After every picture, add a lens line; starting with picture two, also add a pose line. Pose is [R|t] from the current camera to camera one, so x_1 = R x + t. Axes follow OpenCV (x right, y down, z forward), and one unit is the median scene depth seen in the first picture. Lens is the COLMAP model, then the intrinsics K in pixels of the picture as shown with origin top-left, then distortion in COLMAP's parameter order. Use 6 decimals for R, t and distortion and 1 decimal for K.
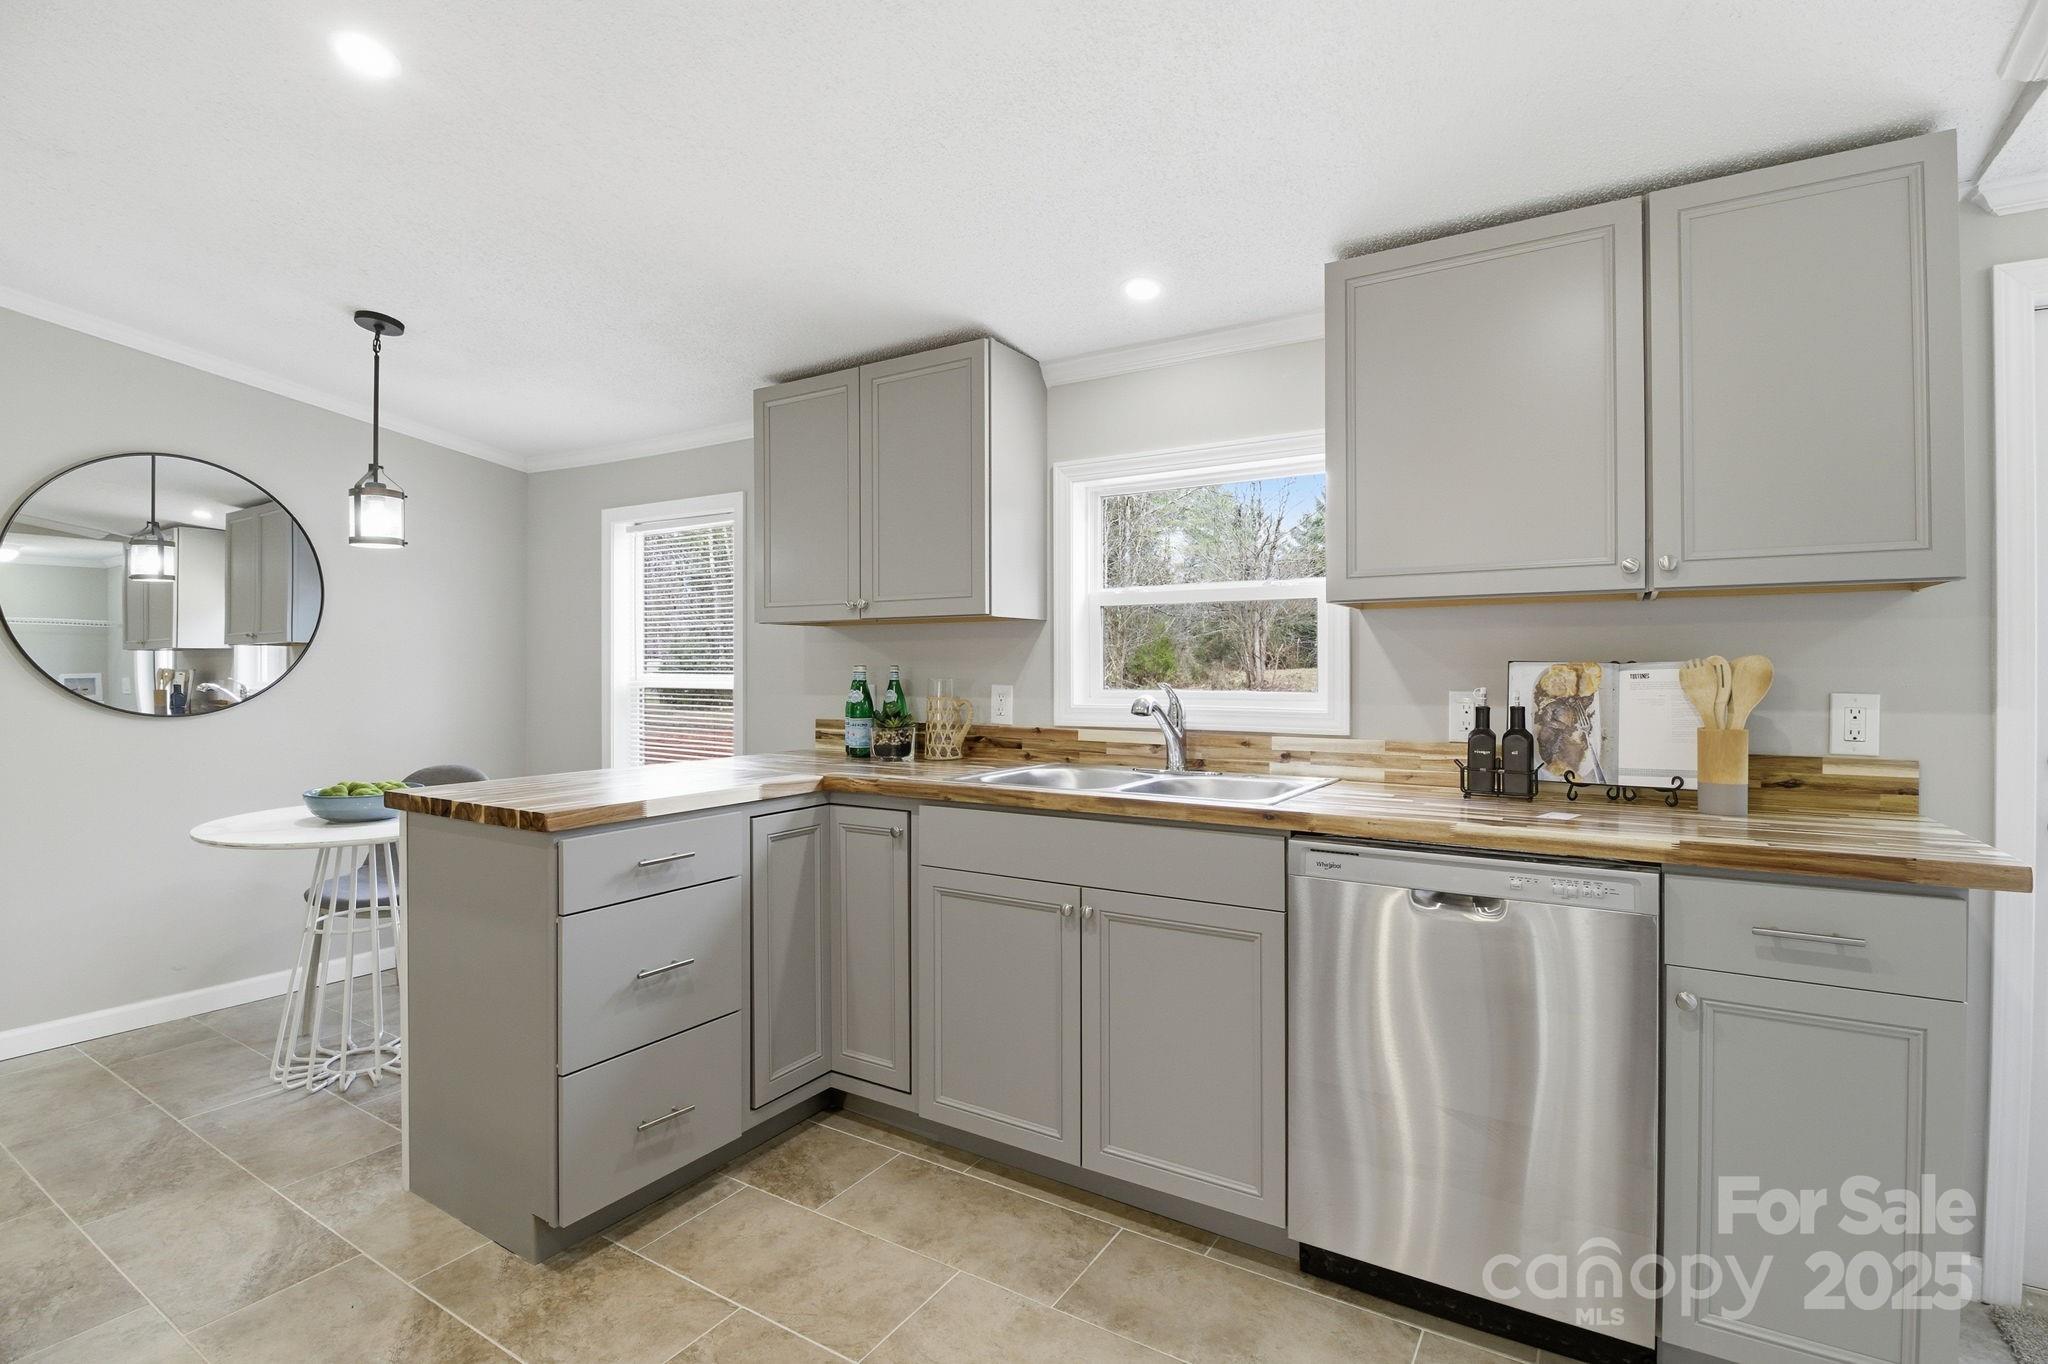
lens RADIAL K [[956.9, 0, 1024.0], [0, 956.9, 682.0], [0, 0, 1]] dist [0.000153, 0.000037]
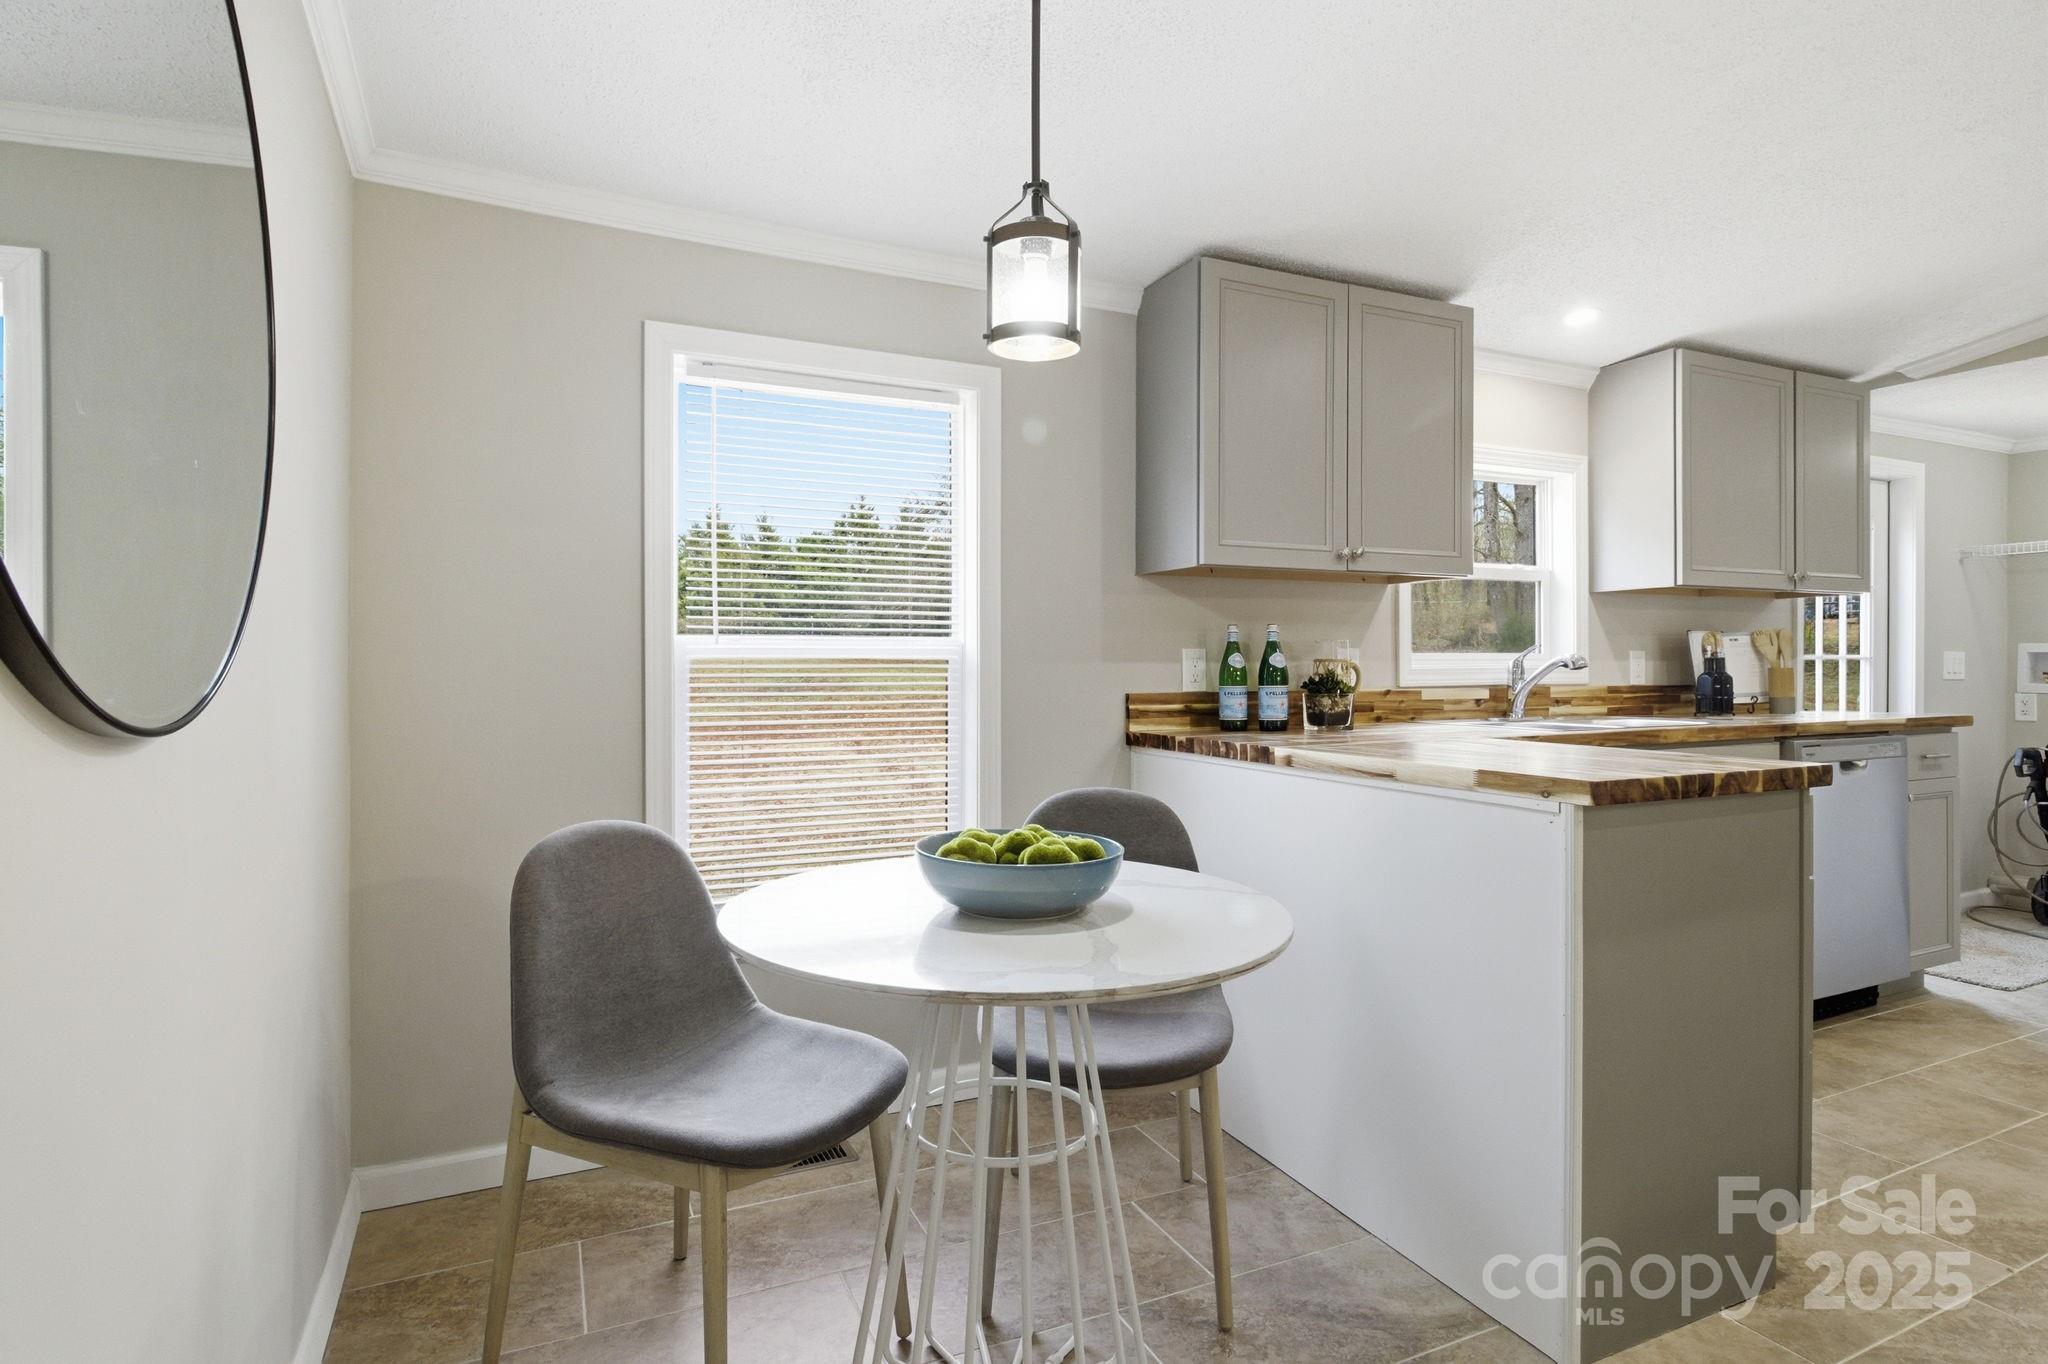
lens RADIAL K [[1036.4, 0, 1024.0], [0, 1036.4, 682.0], [0, 0, 1]] dist [-0.000320, -0.000152]
pose [[0.554080, -0.013395, 0.832356, -1.152049], [0.015418, 0.999864, 0.005827, 0.027823], [-0.832321, 0.009605, 0.554211, 0.728238]]
